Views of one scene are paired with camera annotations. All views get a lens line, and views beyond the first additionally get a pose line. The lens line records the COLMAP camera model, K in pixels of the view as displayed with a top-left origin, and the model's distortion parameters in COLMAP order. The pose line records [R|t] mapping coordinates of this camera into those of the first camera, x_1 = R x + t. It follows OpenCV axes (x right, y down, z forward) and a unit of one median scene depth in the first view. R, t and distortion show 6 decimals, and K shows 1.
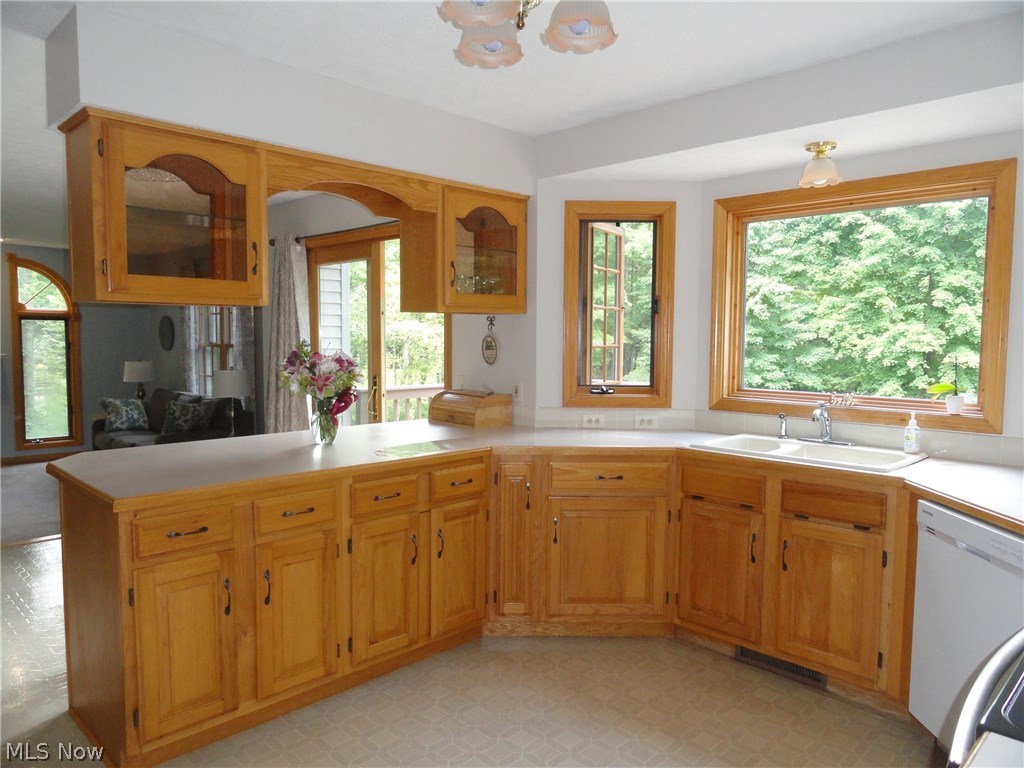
lens RADIAL K [[711.0, 0, 511.3], [0, 711.0, 388.1], [0, 0, 1]] dist [-0.000829, -0.001997]
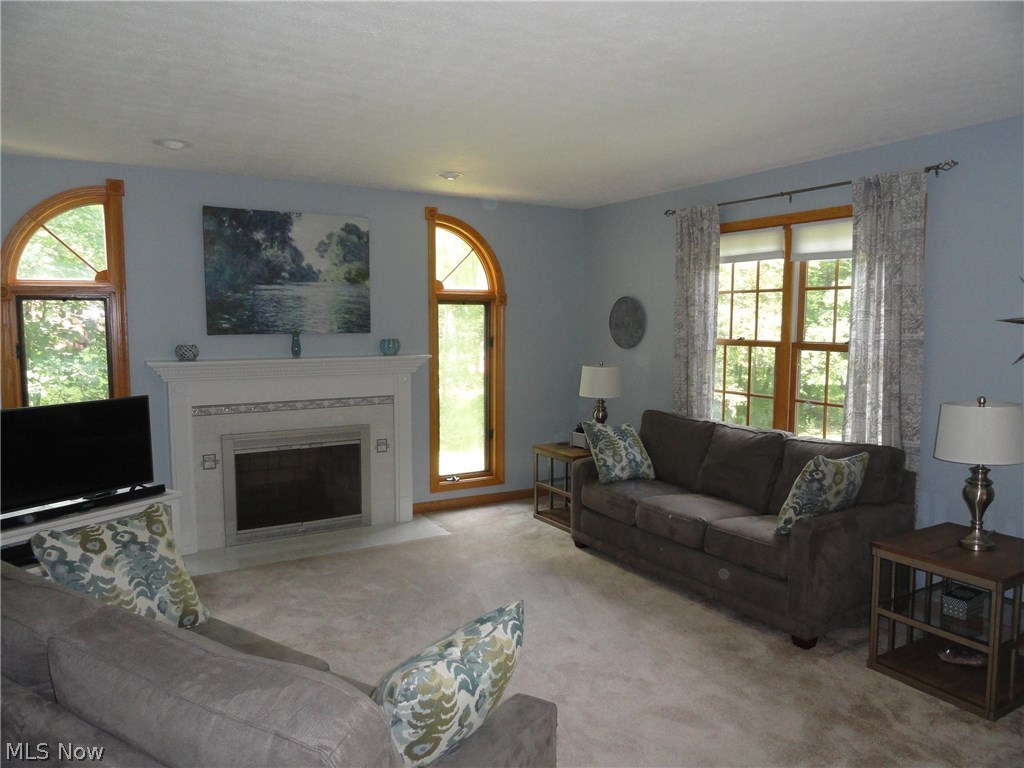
lens RADIAL K [[711.0, 0, 511.3], [0, 711.0, 388.1], [0, 0, 1]] dist [-0.000829, -0.001997]
pose [[0.970018, 0.019555, -0.242243, -0.558793], [-0.013109, 0.999517, 0.028191, -0.043452], [0.242677, -0.024170, 0.969806, 0.423536]]
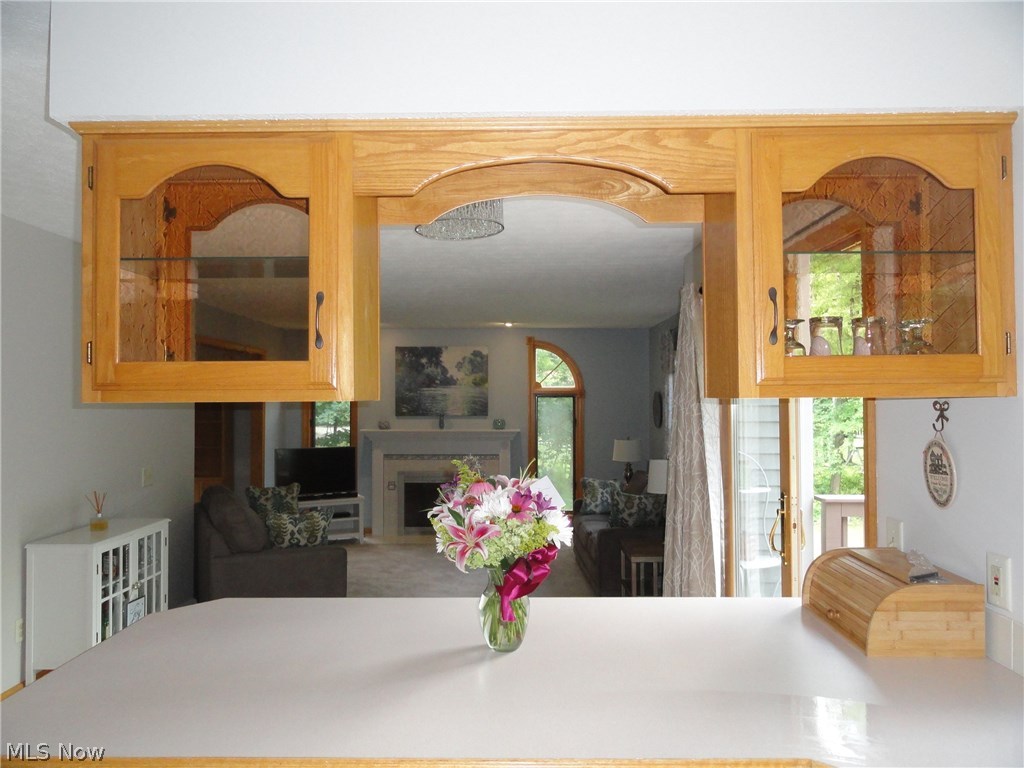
lens RADIAL K [[713.0, 0, 509.2], [0, 713.0, 386.6], [0, 0, 1]] dist [-0.001193, 0.001019]
pose [[0.699518, -0.022537, -0.714259, 0.059855], [-0.046205, 0.995985, -0.076678, -0.035346], [0.713119, 0.086640, 0.695668, 0.275758]]
